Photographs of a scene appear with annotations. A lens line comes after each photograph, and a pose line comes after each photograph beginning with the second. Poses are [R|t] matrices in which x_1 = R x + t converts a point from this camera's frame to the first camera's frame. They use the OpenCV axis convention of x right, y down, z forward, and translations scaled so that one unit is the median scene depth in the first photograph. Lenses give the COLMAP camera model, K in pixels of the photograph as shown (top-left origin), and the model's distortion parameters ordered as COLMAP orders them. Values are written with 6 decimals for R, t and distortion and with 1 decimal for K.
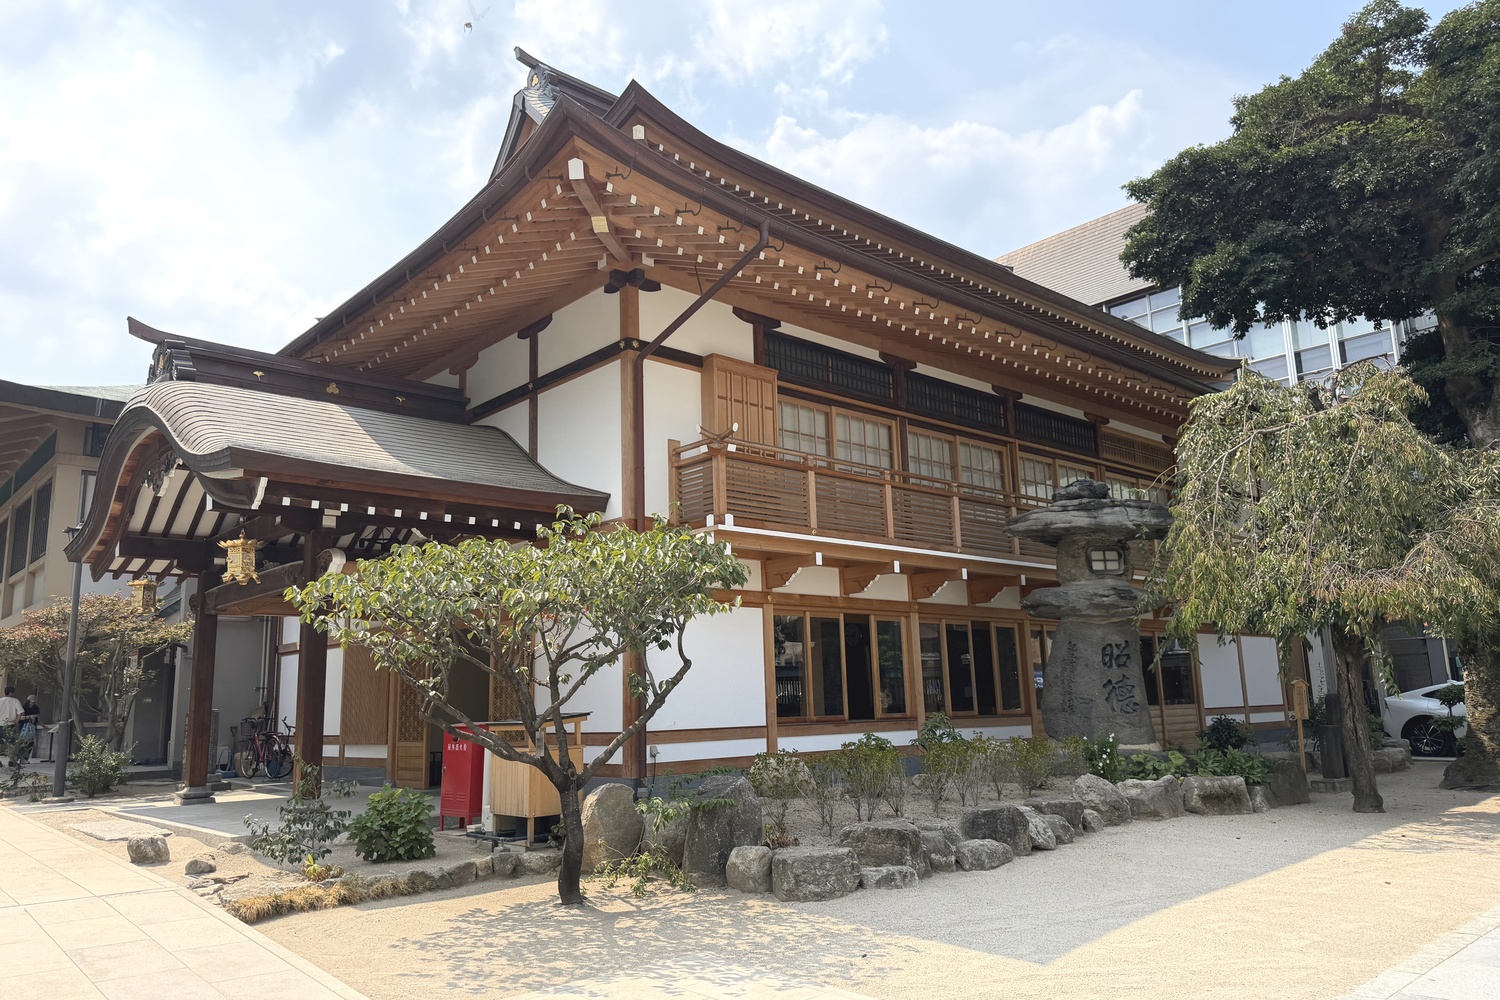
lens RADIAL K [[1077.4, 0, 745.0], [0, 1077.4, 501.1], [0, 0, 1]] dist [0.032177, -0.014019]
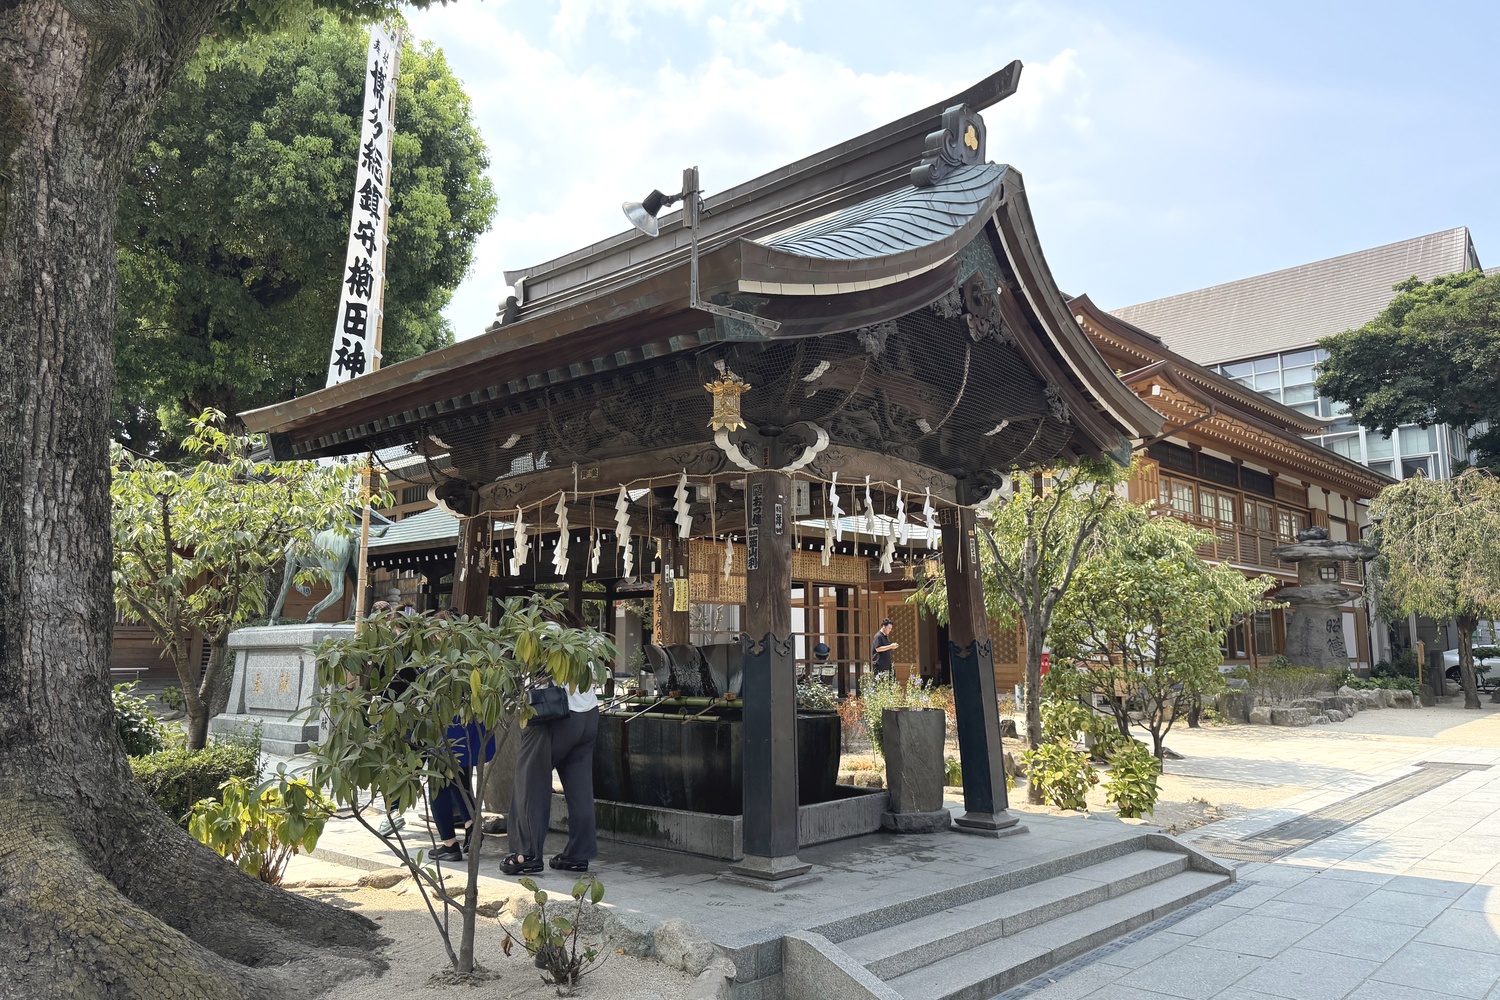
lens RADIAL K [[1077.4, 0, 756.3], [0, 1077.4, 504.9], [0, 0, 1]] dist [0.032177, -0.014019]
pose [[0.996401, 0.038612, 0.075456, -0.762671], [-0.042580, 0.997754, 0.051702, -0.112526], [-0.073291, -0.054728, 0.995808, -0.733428]]
